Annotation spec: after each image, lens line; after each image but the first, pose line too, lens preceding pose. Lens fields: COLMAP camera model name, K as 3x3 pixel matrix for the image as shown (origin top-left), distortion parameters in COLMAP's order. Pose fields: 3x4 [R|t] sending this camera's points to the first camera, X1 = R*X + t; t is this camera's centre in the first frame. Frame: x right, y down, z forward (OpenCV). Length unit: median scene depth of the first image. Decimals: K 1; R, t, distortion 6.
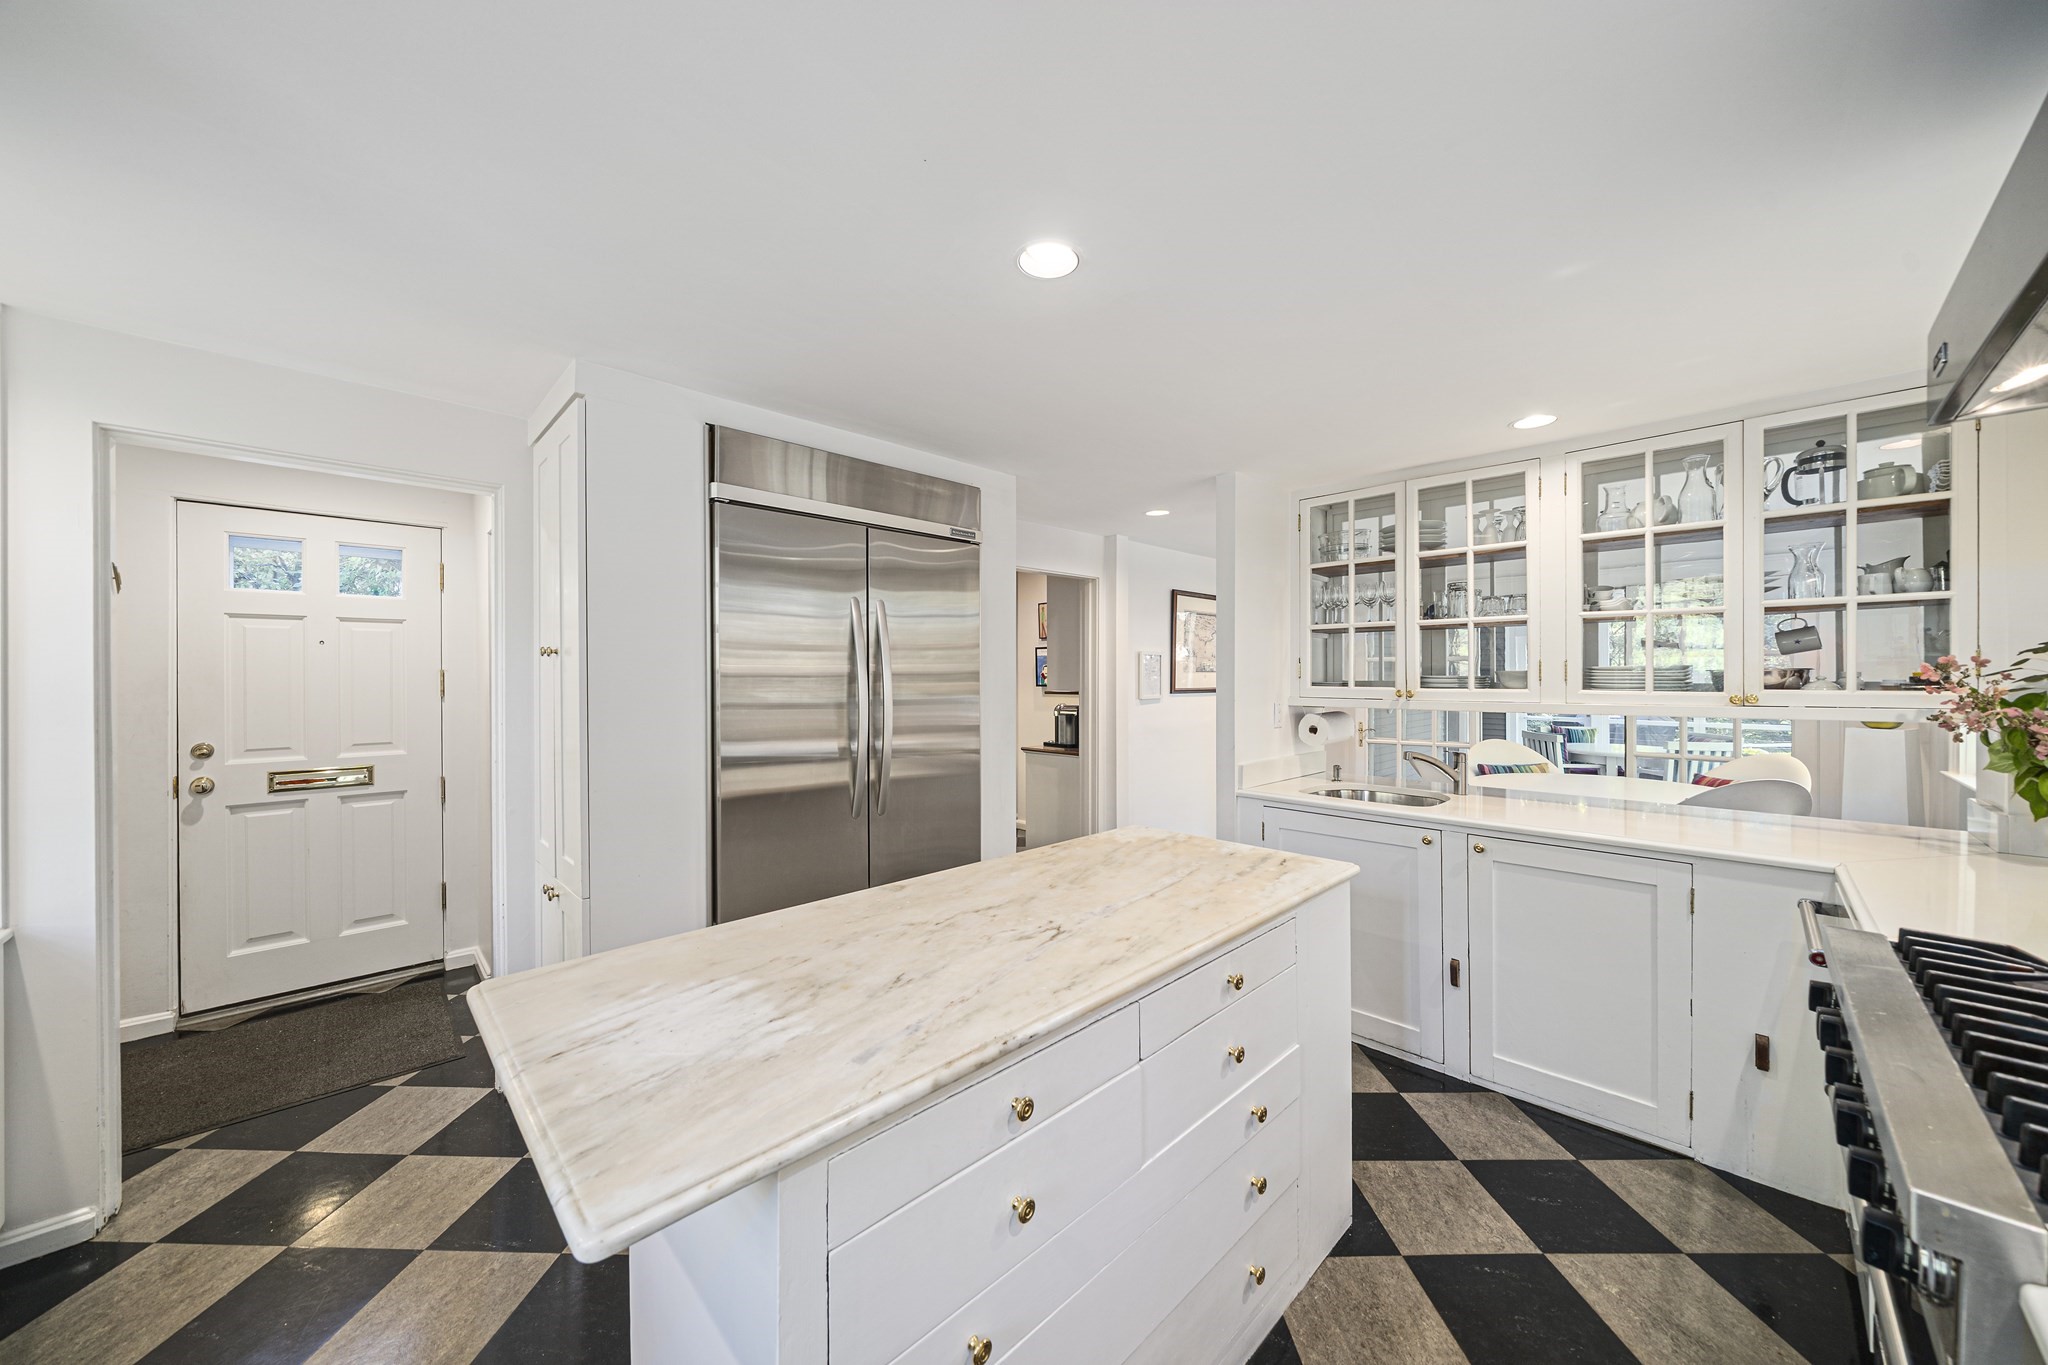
lens RADIAL K [[711.8, 0, 1027.6], [0, 711.8, 673.8], [0, 0, 1]] dist [-0.005510, -0.000236]
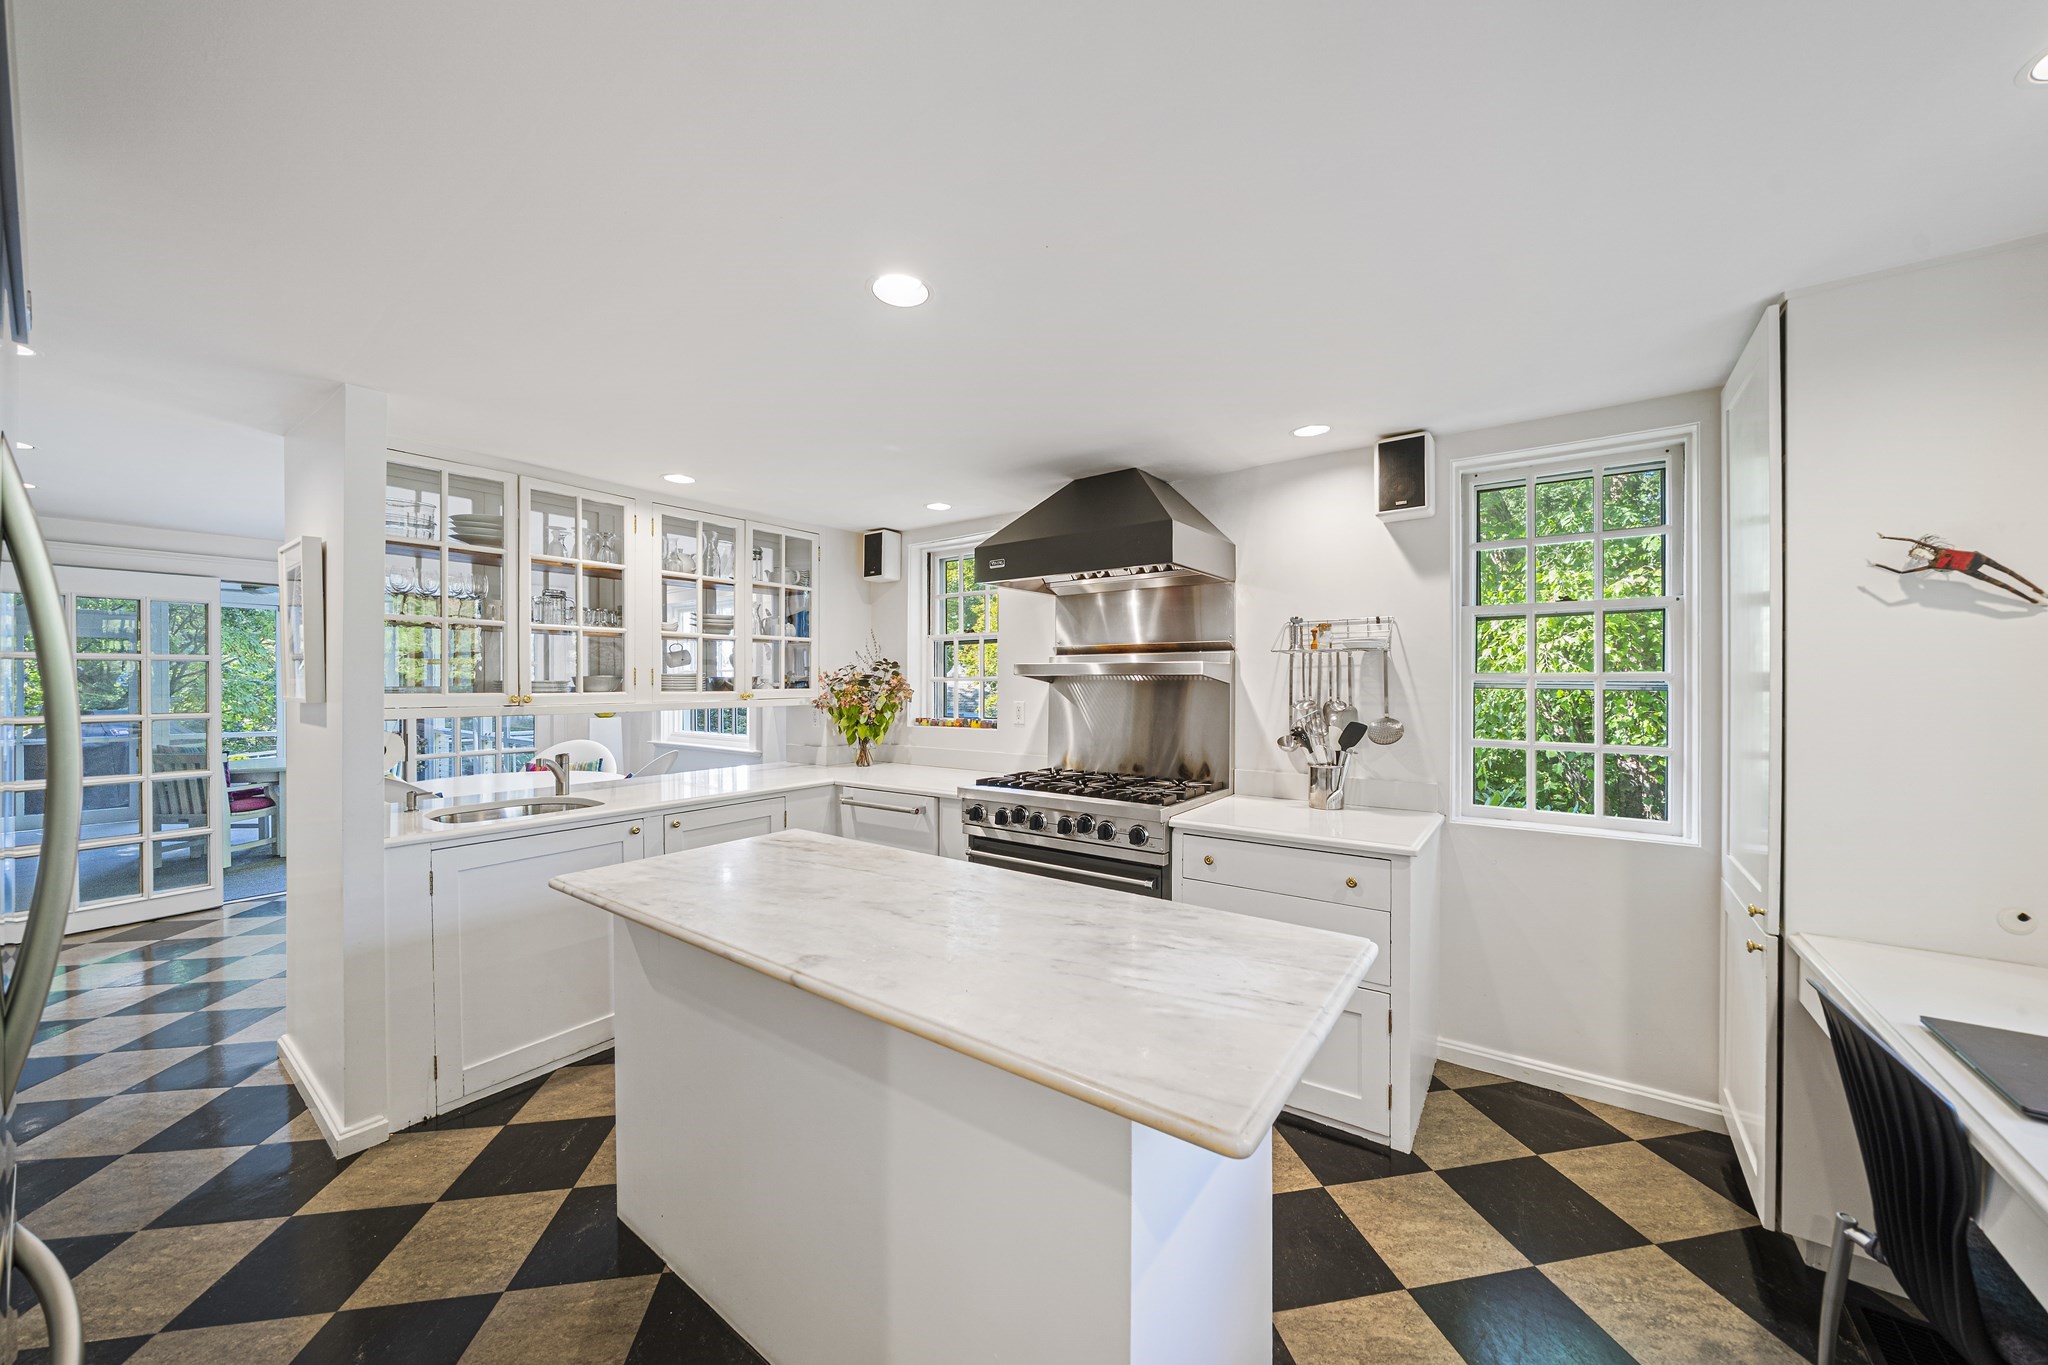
lens RADIAL K [[711.8, 0, 1028.7], [0, 711.8, 688.7], [0, 0, 1]] dist [-0.005510, -0.000236]
pose [[-0.166980, -0.008215, 0.985926, -0.959649], [-0.003716, 0.999963, 0.007702, 0.007360], [-0.985953, -0.002377, -0.167005, 0.895019]]
